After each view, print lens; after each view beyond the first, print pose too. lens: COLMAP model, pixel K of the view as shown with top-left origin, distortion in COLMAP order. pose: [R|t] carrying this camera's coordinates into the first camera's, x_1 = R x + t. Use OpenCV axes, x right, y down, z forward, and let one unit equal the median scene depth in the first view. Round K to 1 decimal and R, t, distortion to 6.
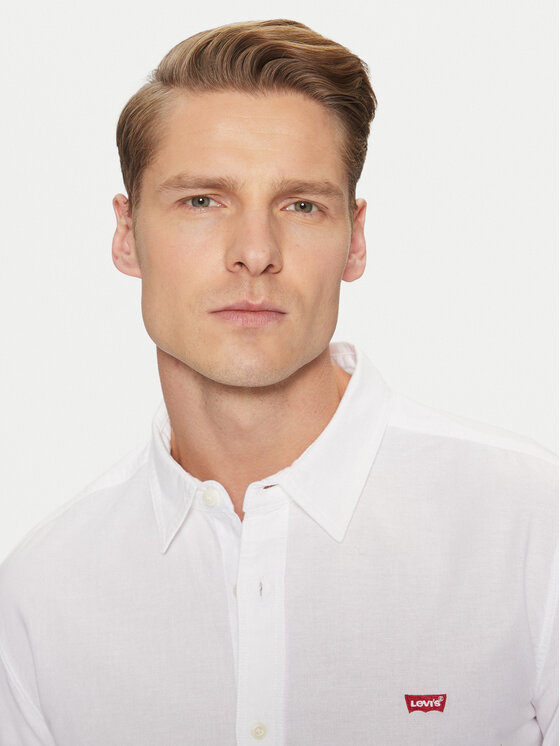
lens RADIAL K [[1454.2, 0, 280.0], [0, 1454.2, 373.0], [0, 0, 1]] dist [-0.007984, -0.071608]
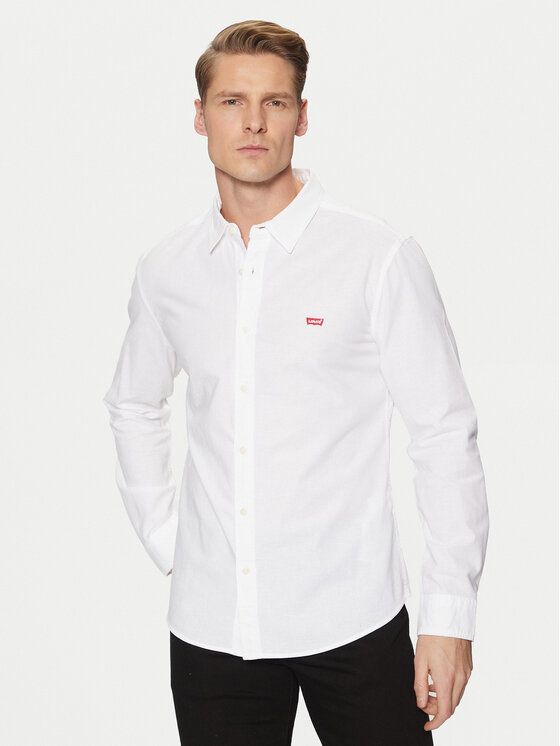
lens RADIAL K [[1454.2, 0, 280.0], [0, 1454.2, 373.0], [0, 0, 1]] dist [-0.007984, -0.071608]
pose [[0.998433, -0.009338, -0.055177, 0.147066], [0.013721, 0.996732, 0.079605, 0.130661], [0.054253, -0.080237, 0.995298, -1.352624]]
